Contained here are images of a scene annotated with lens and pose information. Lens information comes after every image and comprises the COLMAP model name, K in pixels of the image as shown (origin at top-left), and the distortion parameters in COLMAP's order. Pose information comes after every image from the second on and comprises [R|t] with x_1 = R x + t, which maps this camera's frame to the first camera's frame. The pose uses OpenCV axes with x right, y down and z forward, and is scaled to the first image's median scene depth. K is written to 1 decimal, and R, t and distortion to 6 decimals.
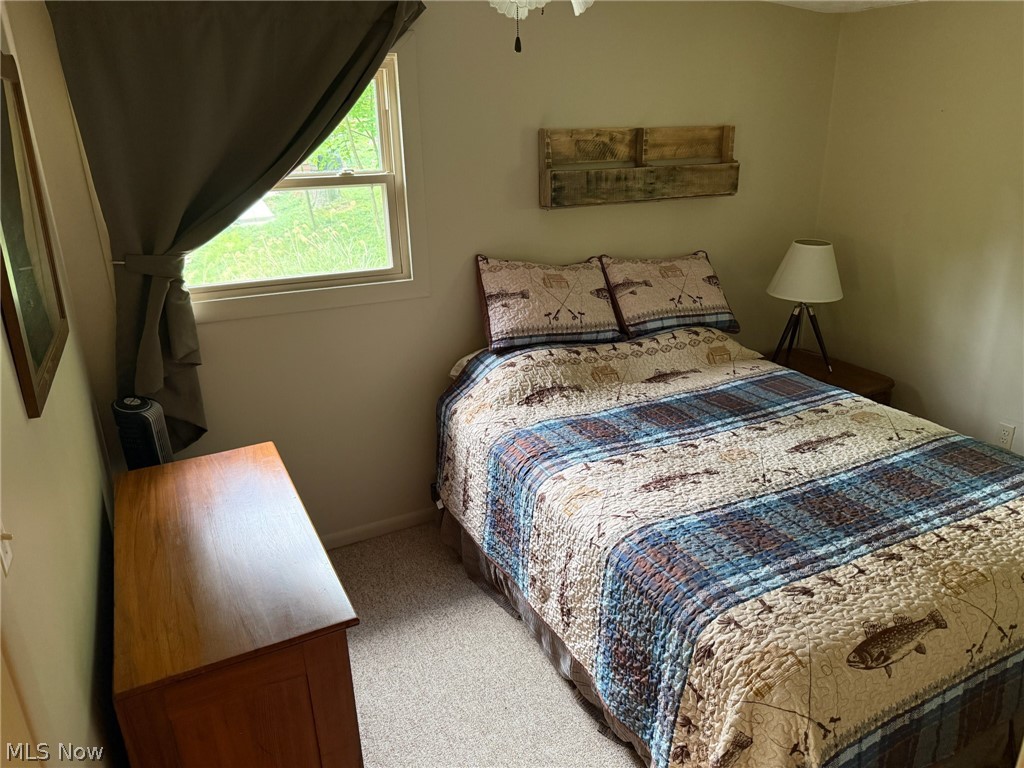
lens RADIAL K [[717.8, 0, 443.5], [0, 717.8, 343.3], [0, 0, 1]] dist [0.078892, -0.096731]
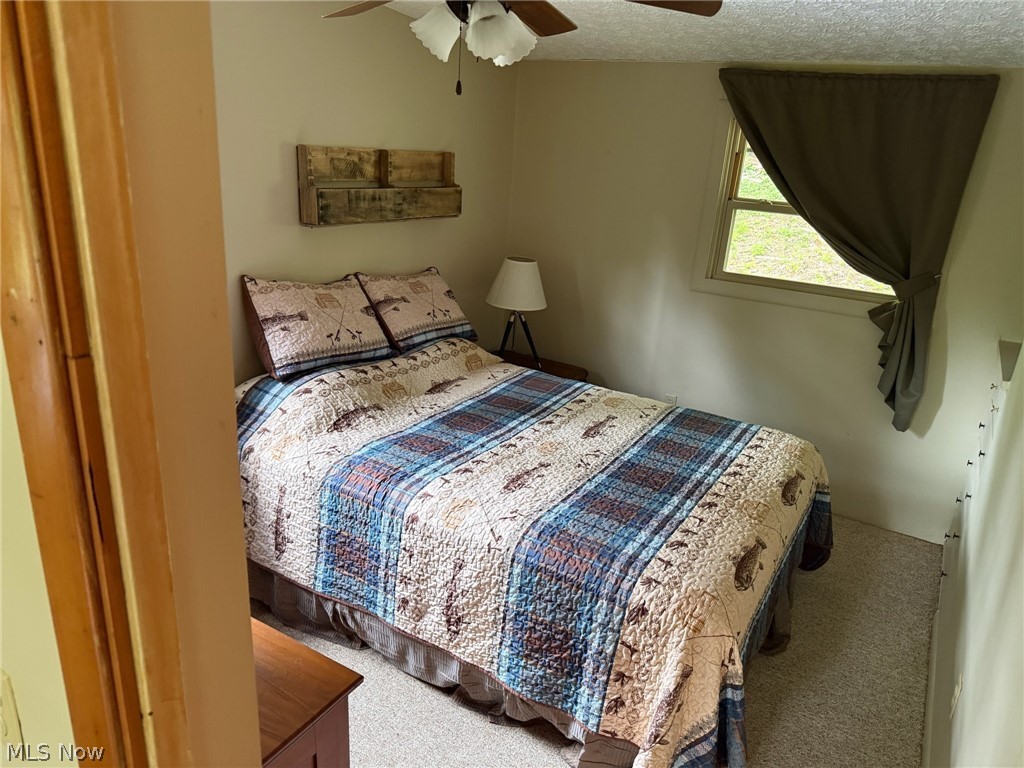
lens RADIAL K [[717.8, 0, 537.6], [0, 717.8, 349.5], [0, 0, 1]] dist [0.078892, -0.096731]
pose [[0.838638, -0.076769, 0.539252, -0.202607], [0.080500, 0.996615, 0.016687, -0.020858], [-0.538707, 0.029415, 0.841979, 0.035441]]
